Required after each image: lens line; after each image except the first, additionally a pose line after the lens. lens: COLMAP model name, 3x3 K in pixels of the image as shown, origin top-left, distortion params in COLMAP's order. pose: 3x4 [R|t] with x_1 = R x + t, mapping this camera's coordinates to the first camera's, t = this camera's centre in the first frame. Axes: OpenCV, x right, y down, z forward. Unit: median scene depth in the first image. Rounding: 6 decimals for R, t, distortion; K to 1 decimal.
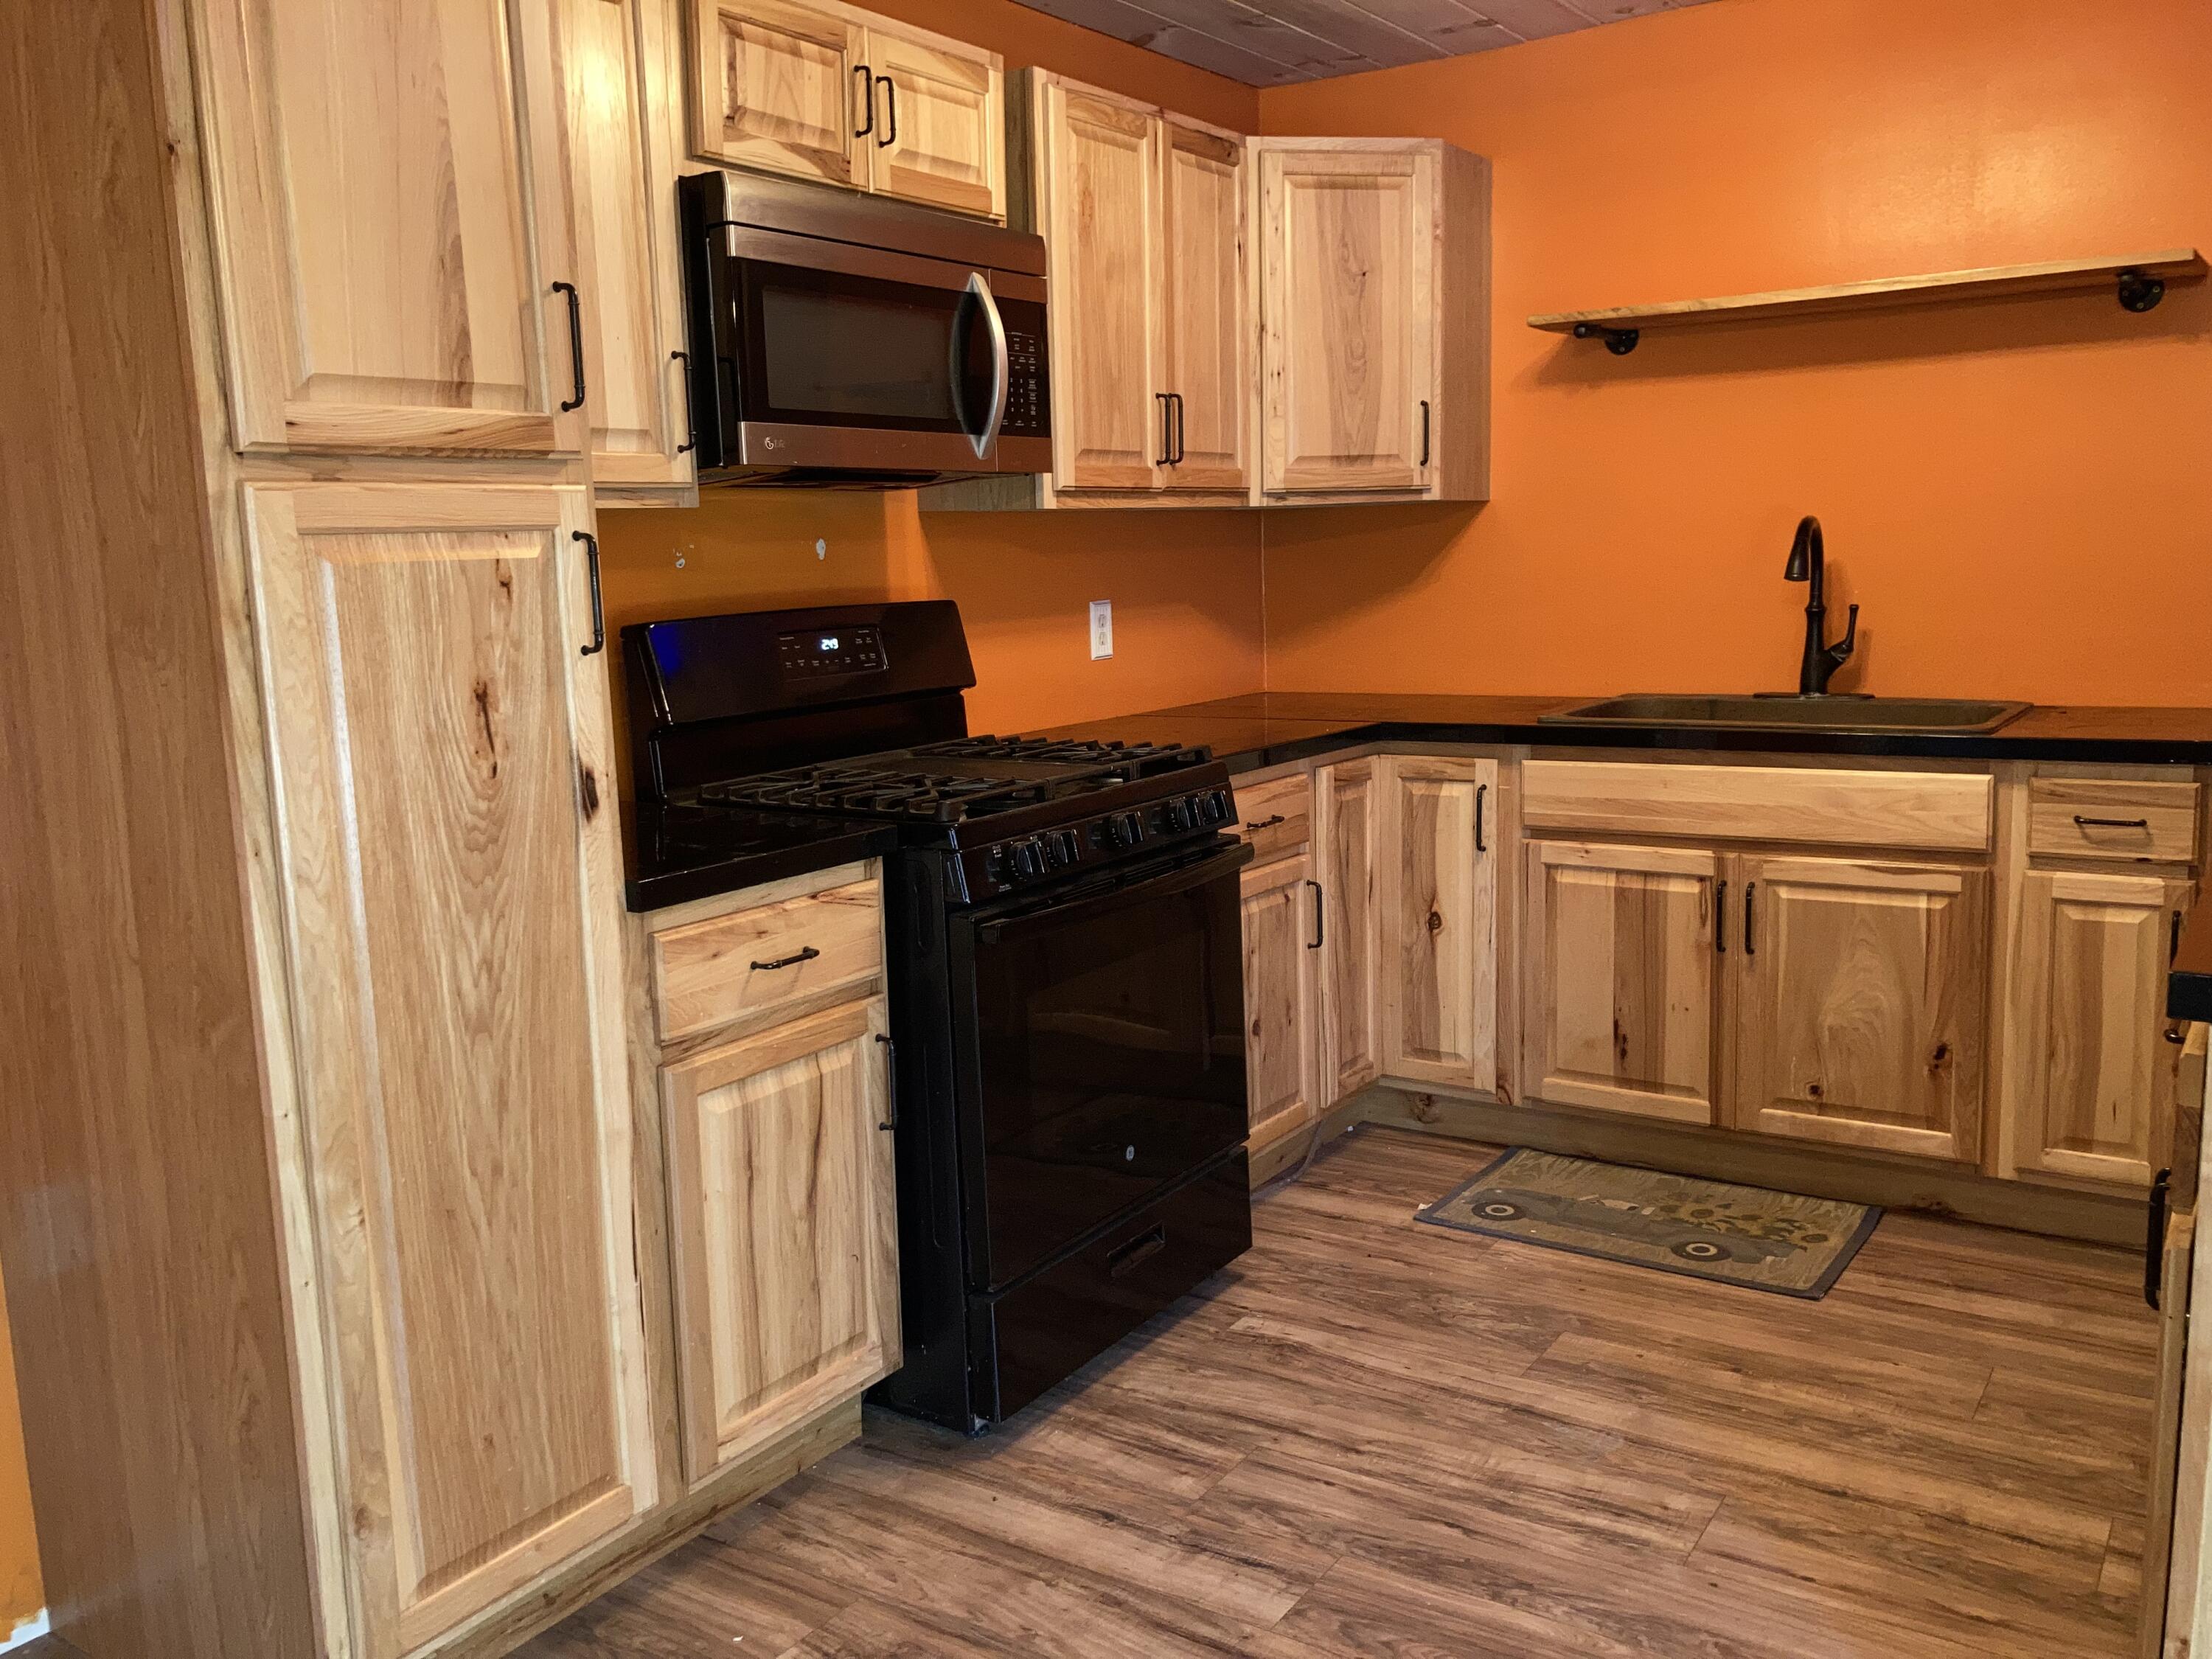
lens RADIAL K [[1819.2, 0, 1106.0], [0, 1819.2, 829.5], [0, 0, 1]] dist [0.004180, 0.007603]
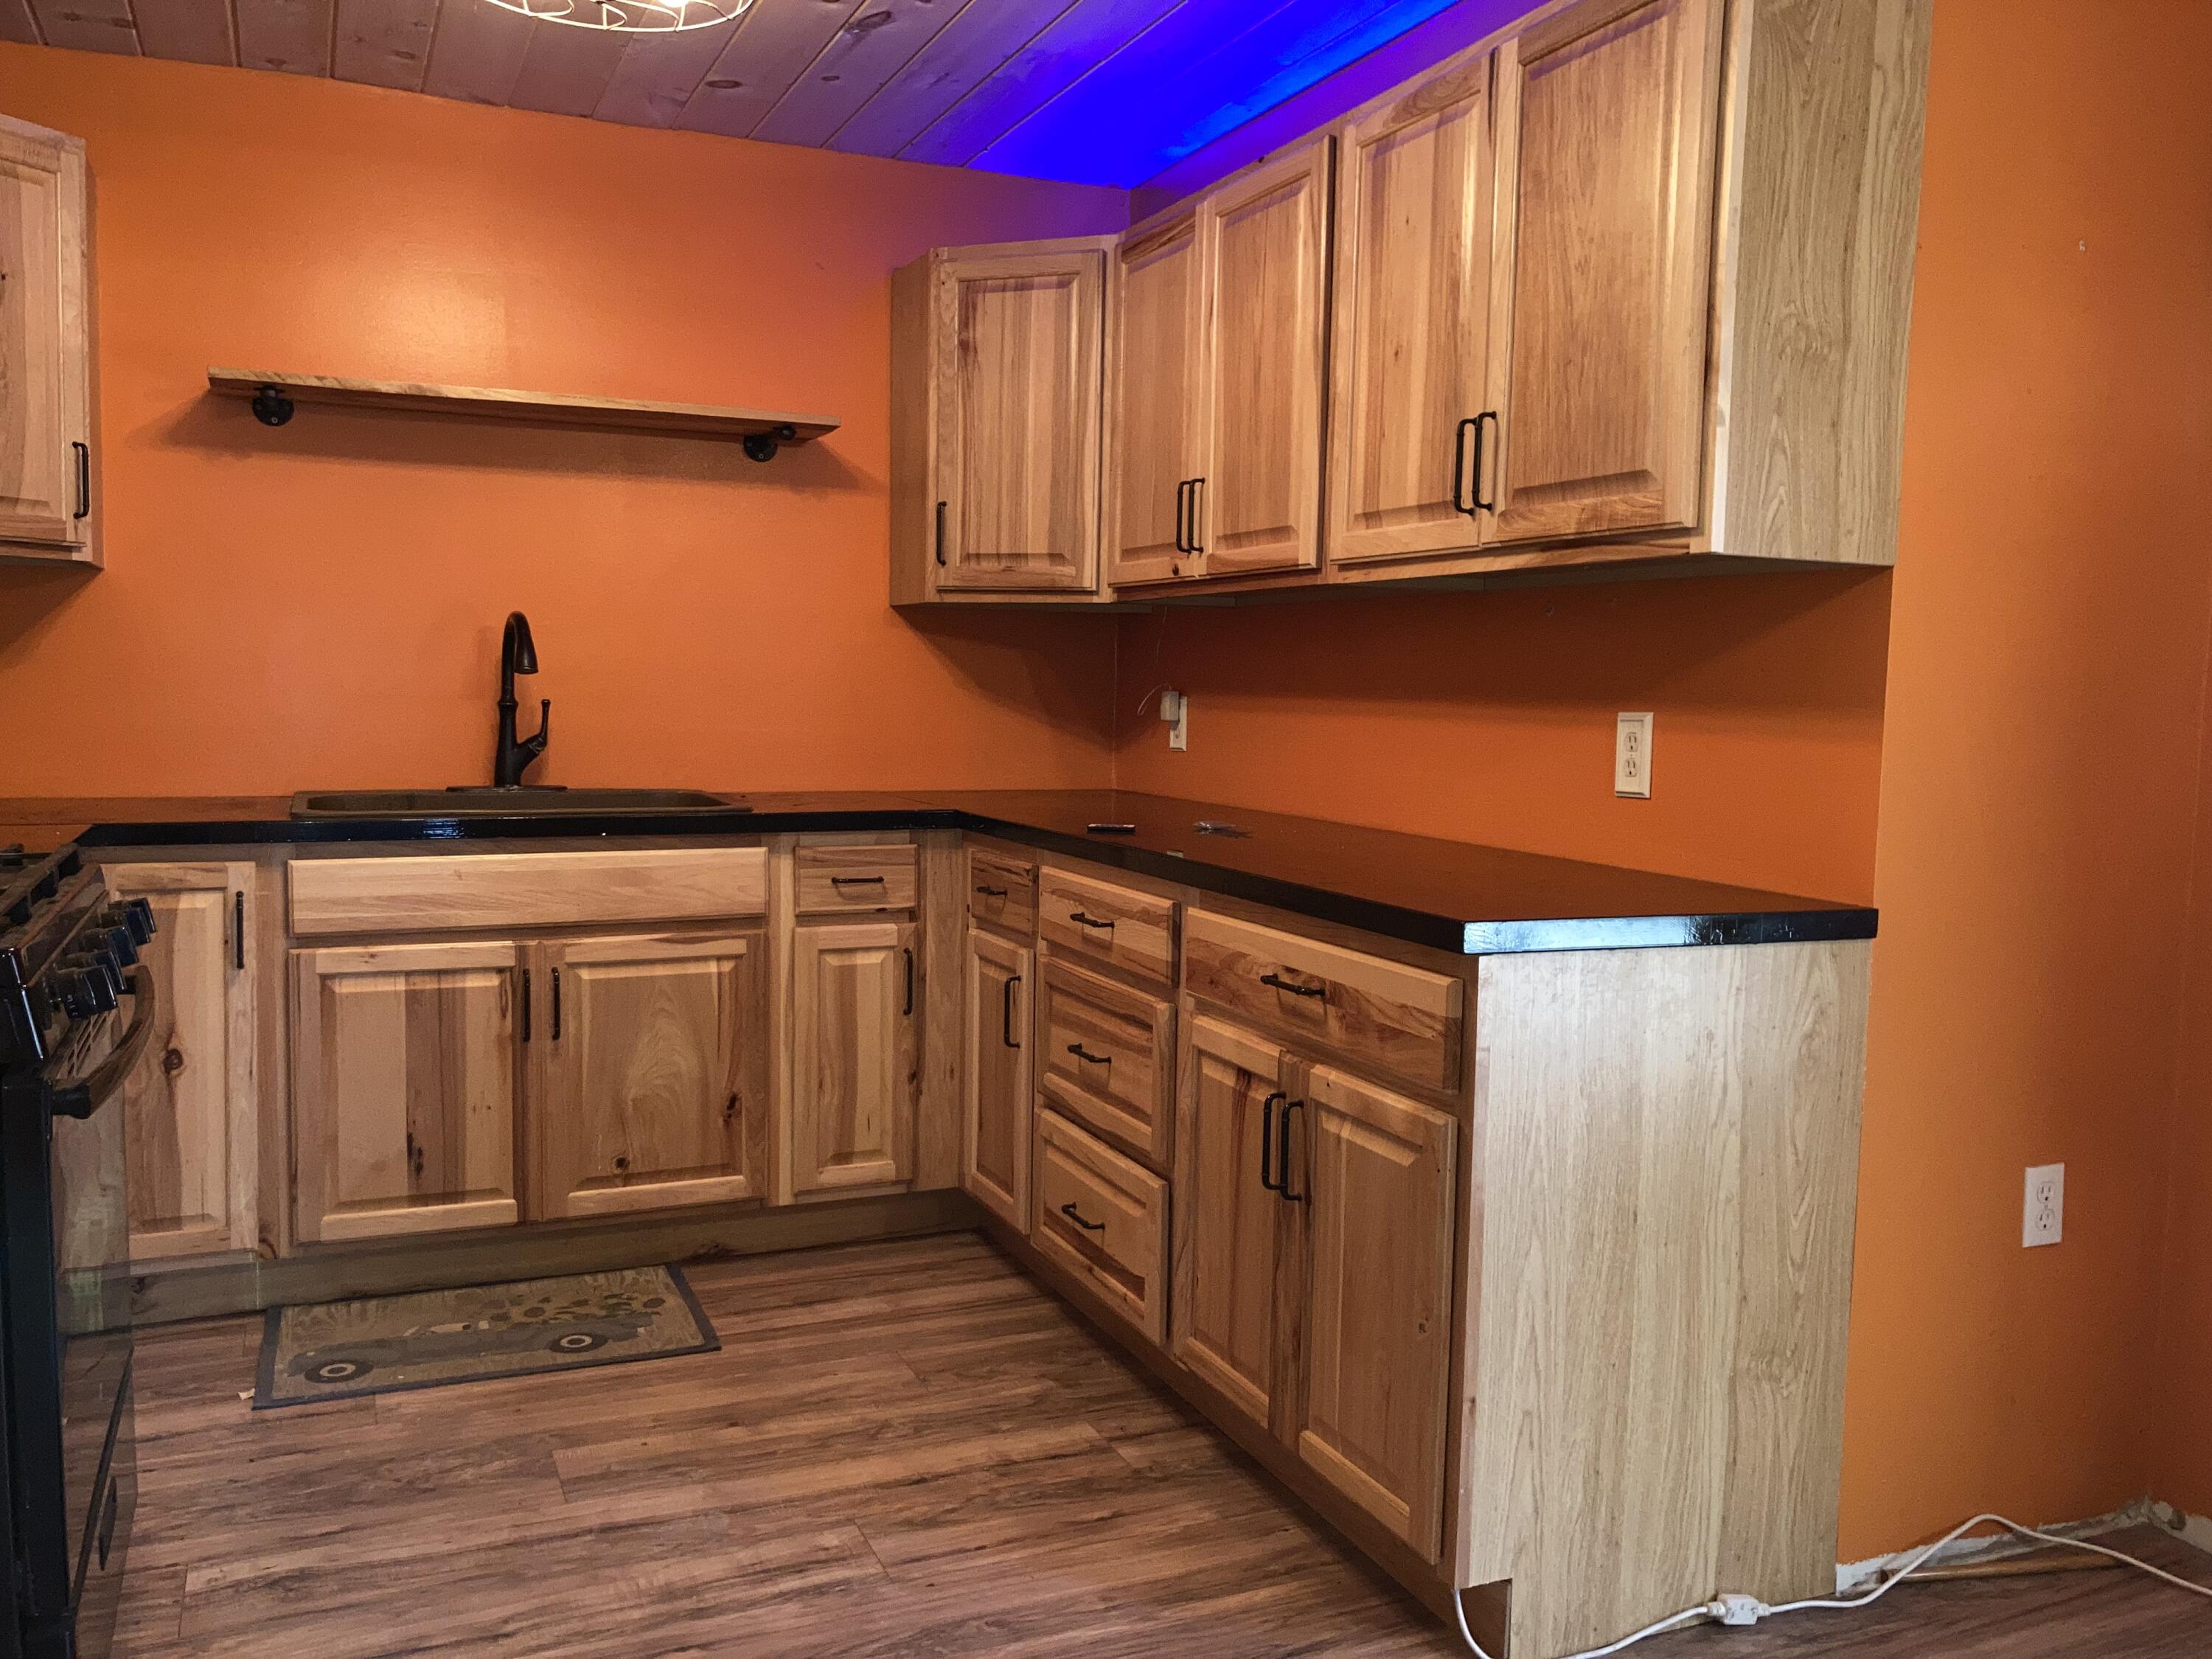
lens RADIAL K [[1829.5, 0, 1106.0], [0, 1829.5, 829.5], [0, 0, 1]] dist [0.014649, 0.012291]
pose [[0.535136, -0.029953, 0.844235, -0.343081], [0.094199, 0.995254, -0.024399, 0.006739], [-0.839497, 0.092583, 0.535418, 0.201810]]
